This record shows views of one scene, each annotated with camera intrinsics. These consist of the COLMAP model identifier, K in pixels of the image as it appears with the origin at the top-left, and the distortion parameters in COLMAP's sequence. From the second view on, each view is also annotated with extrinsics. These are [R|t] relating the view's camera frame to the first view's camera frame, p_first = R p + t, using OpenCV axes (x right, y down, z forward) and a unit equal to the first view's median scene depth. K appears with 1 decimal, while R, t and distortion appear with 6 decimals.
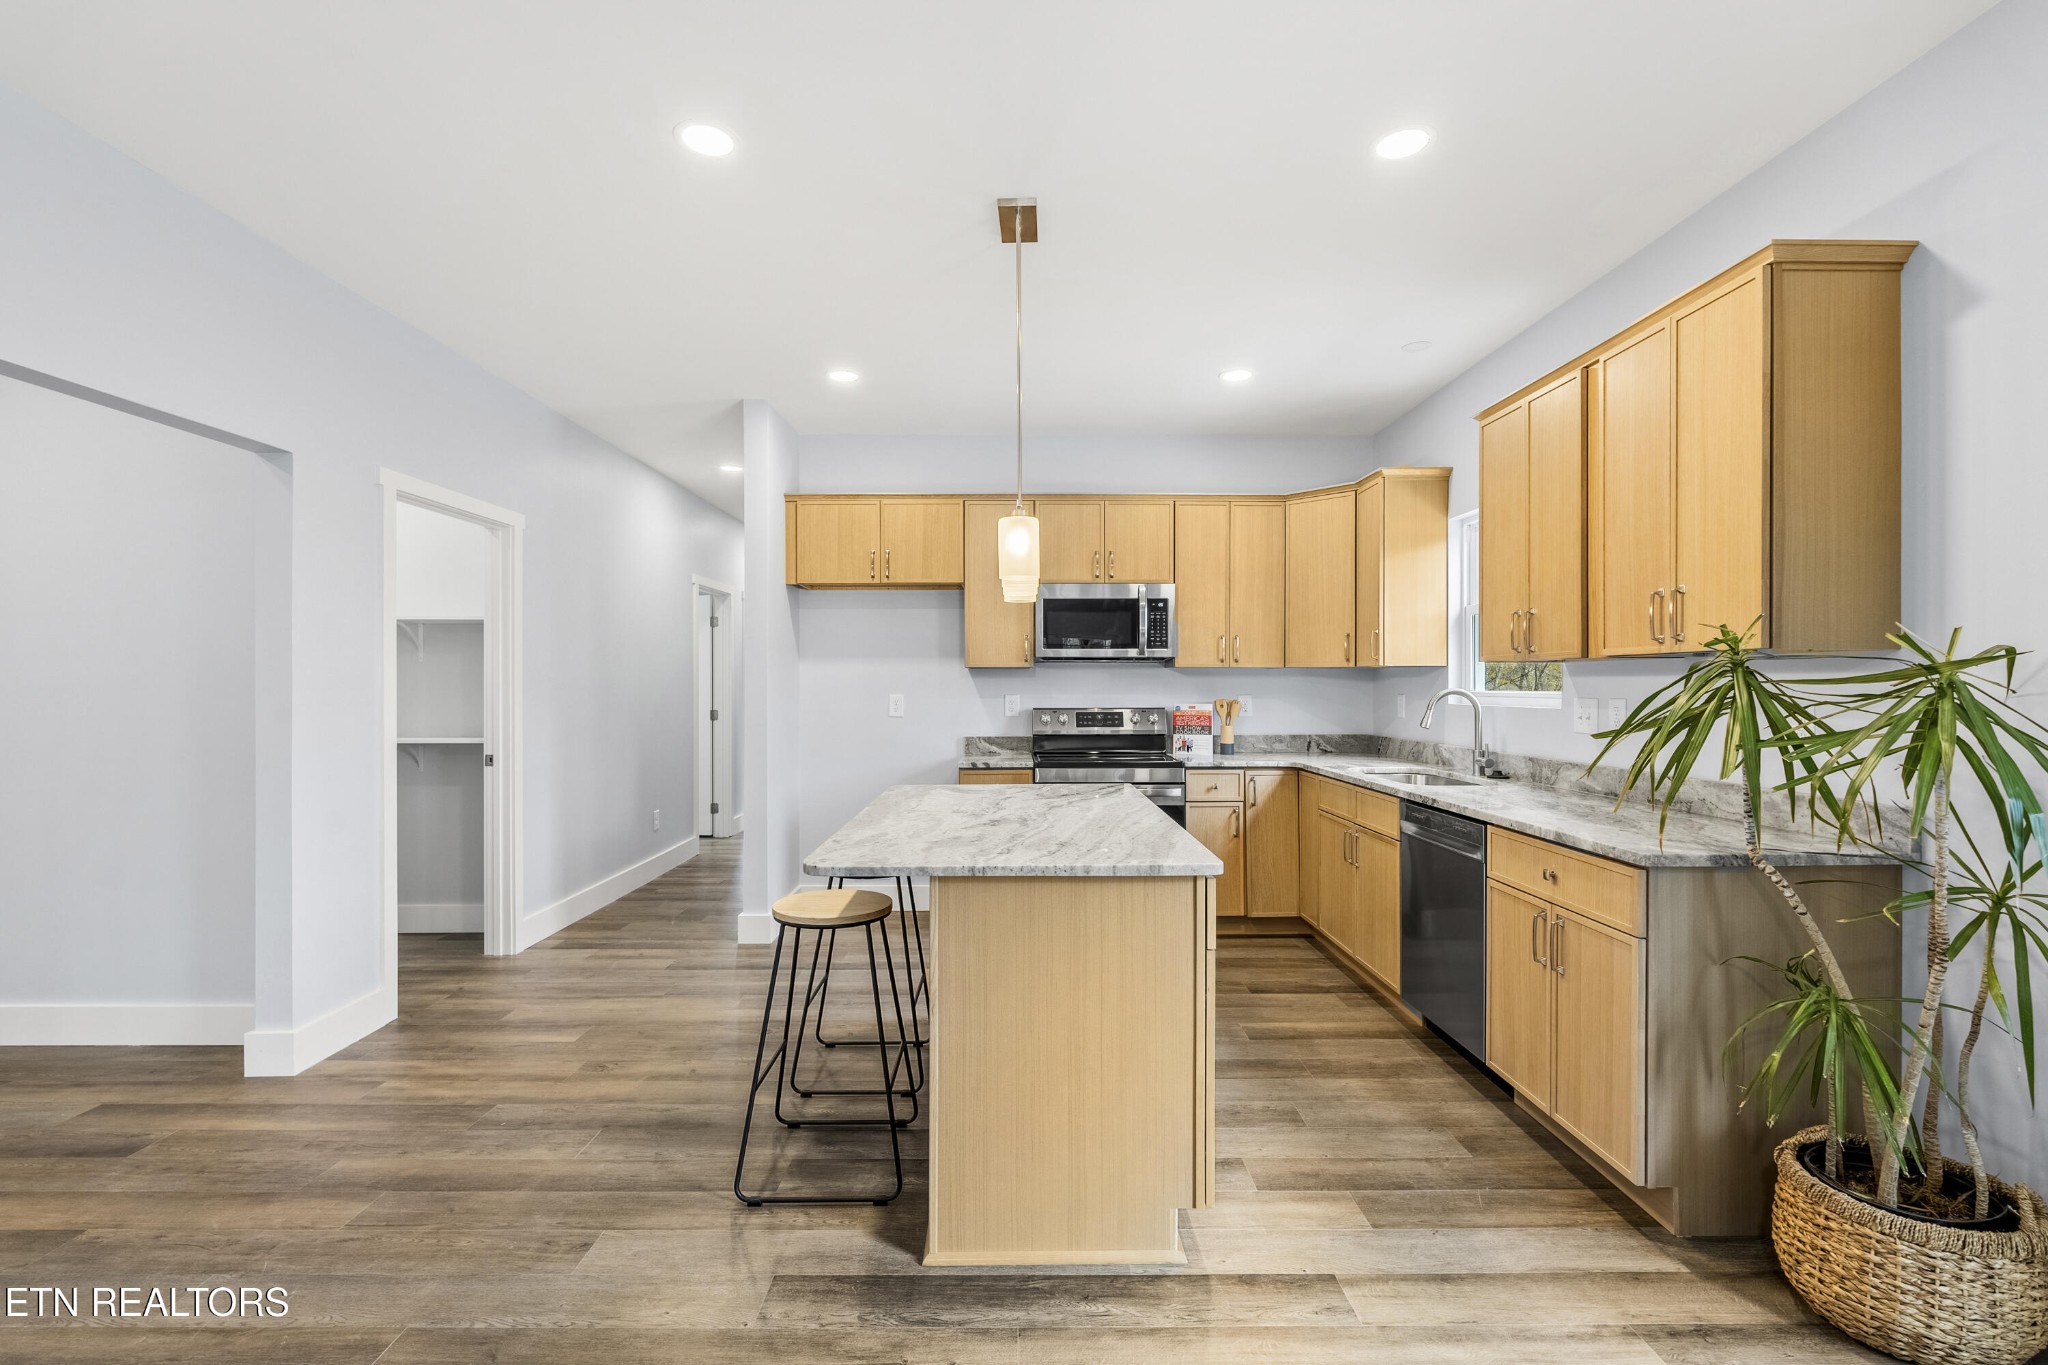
lens RADIAL K [[899.6, 0, 1015.3], [0, 899.6, 682.7], [0, 0, 1]] dist [-0.002318, -0.001308]
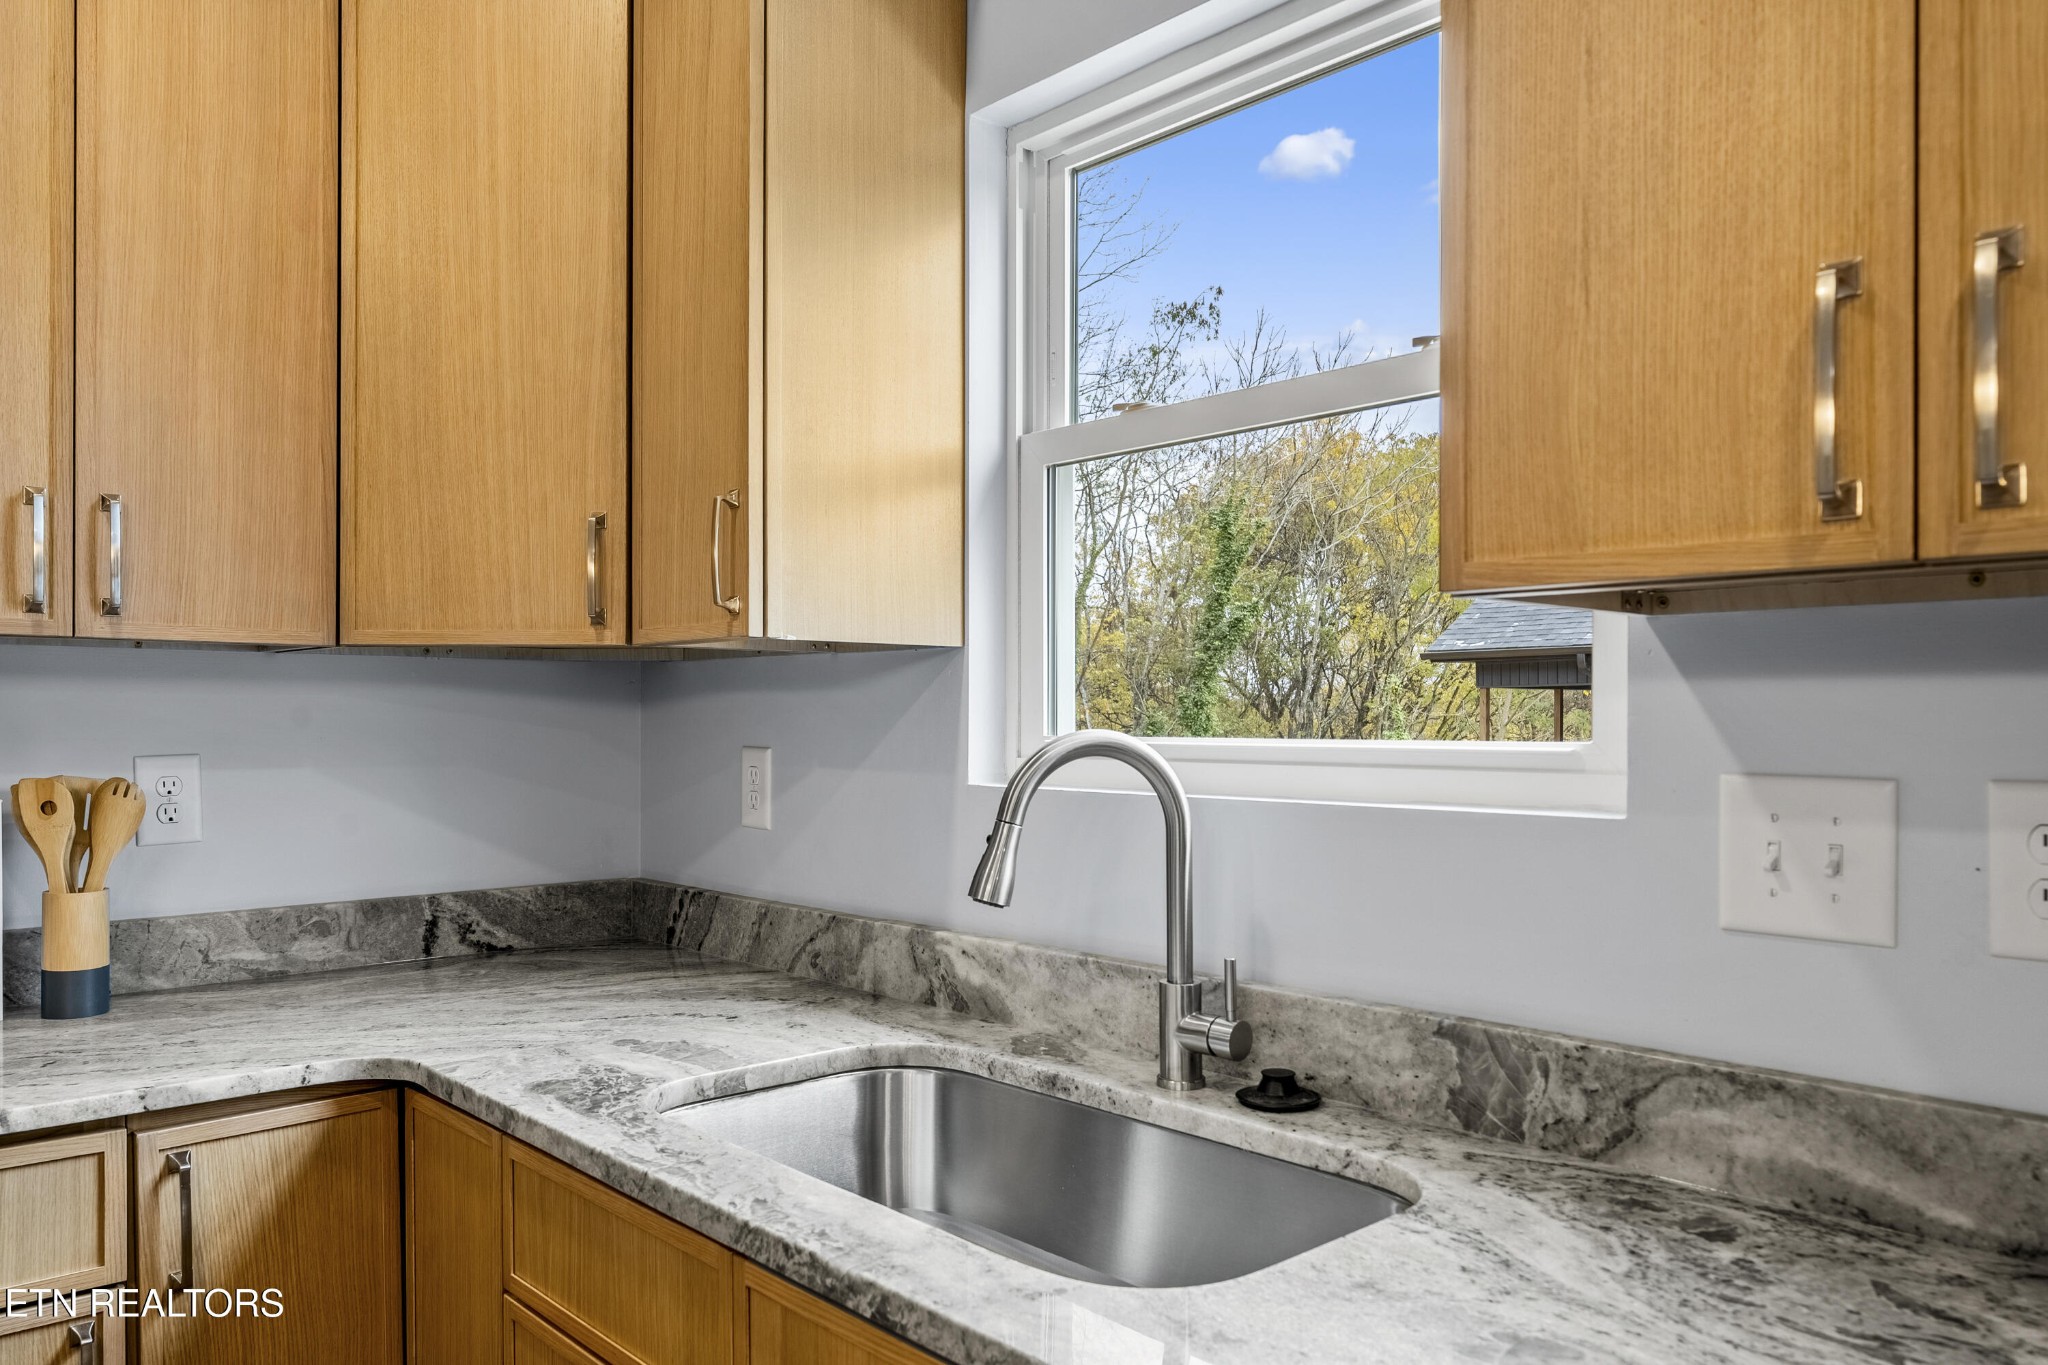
lens RADIAL K [[1445.6, 0, 1028.6], [0, 1445.6, 713.4], [0, 0, 1]] dist [0.002133, -0.001428]
pose [[0.741906, 0.000517, 0.670503, 0.181239], [-0.000367, 1.000000, -0.000365, 0.001847], [-0.670504, 0.000025, 0.741906, 0.601703]]
